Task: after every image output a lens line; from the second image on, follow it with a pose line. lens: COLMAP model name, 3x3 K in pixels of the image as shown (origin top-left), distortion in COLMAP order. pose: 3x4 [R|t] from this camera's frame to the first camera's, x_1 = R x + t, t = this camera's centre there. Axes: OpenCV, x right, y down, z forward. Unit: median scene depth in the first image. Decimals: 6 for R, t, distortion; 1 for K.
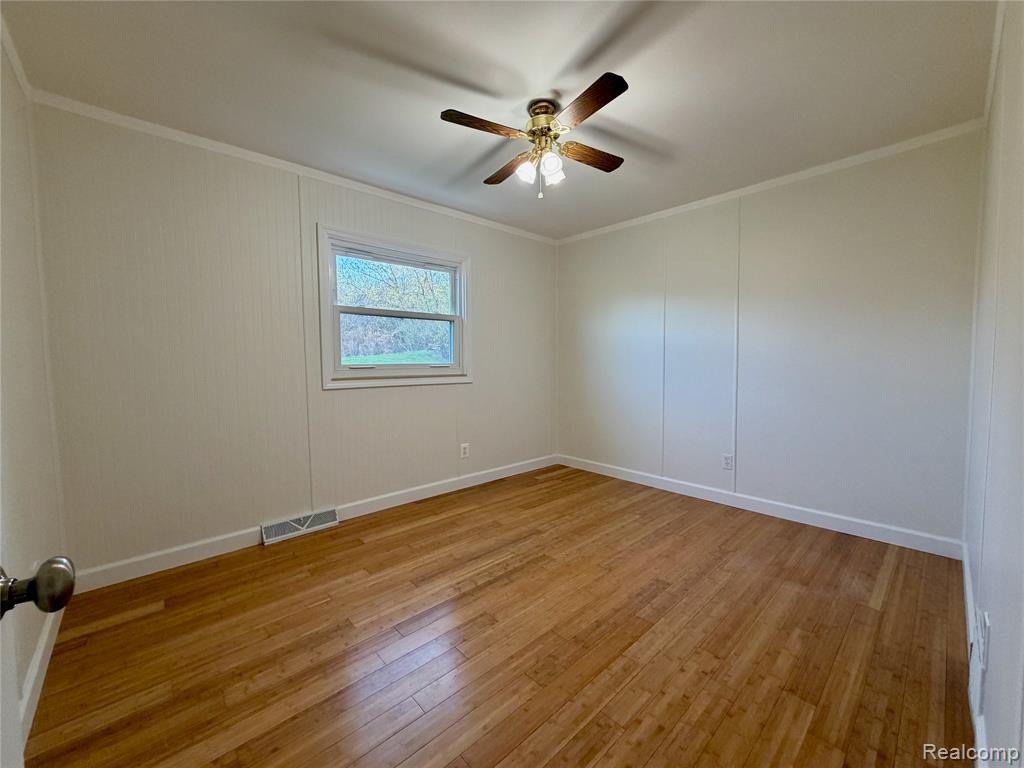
lens RADIAL K [[408.4, 0, 510.4], [0, 408.4, 382.8], [0, 0, 1]] dist [-0.000962, 0.000075]
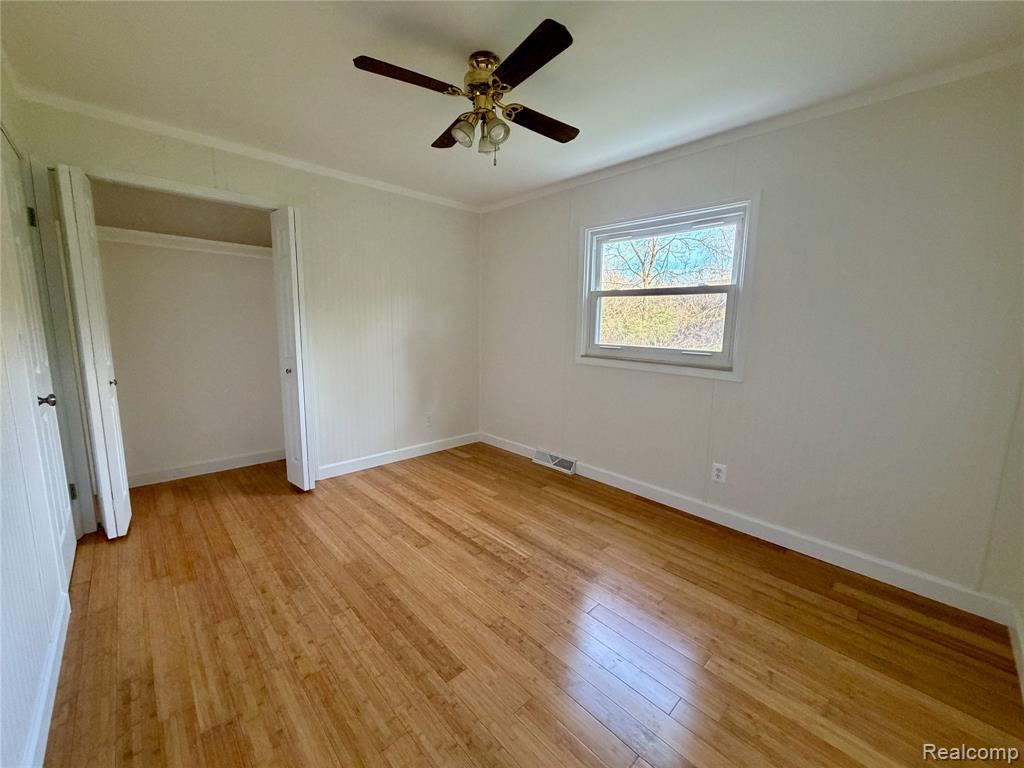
lens RADIAL K [[408.4, 0, 510.4], [0, 408.4, 382.8], [0, 0, 1]] dist [-0.000962, 0.000075]
pose [[0.011206, 0.154195, -0.987977, 0.995061], [-0.074506, 0.985421, 0.152951, -0.130058], [0.997158, 0.071896, 0.022531, 1.038755]]
